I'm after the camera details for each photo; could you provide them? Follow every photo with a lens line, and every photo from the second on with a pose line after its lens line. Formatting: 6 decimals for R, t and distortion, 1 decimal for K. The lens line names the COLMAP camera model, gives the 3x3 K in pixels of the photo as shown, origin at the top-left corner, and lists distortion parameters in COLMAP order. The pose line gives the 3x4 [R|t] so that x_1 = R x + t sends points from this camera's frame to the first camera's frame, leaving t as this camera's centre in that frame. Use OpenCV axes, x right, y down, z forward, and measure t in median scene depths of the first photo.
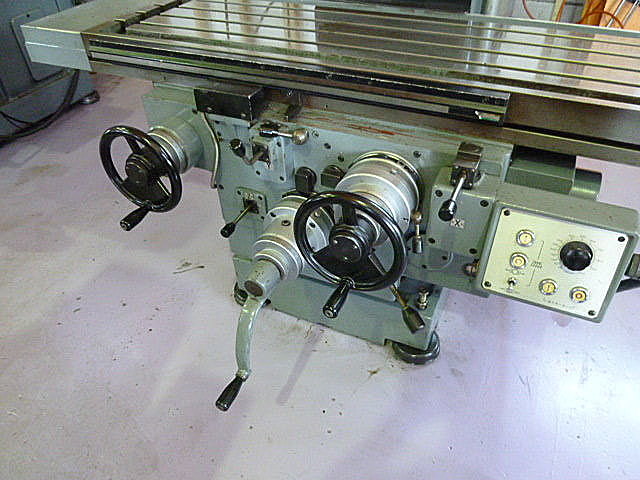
lens RADIAL K [[485.6, 0, 321.1], [0, 485.6, 243.8], [0, 0, 1]] dist [-0.027102, 0.004034]
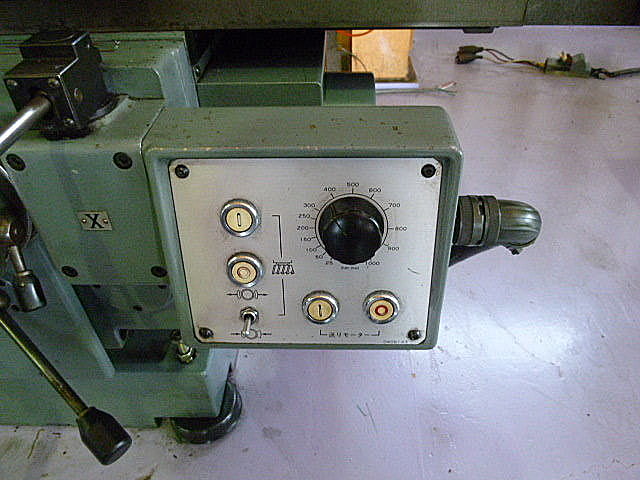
lens RADIAL K [[485.6, 0, 321.1], [0, 485.6, 243.8], [0, 0, 1]] dist [-0.027102, 0.004034]
pose [[0.920938, -0.251874, 0.297377, 0.352614], [0.253004, 0.966819, 0.035359, 0.013785], [-0.296416, 0.042674, 0.954105, 0.556112]]
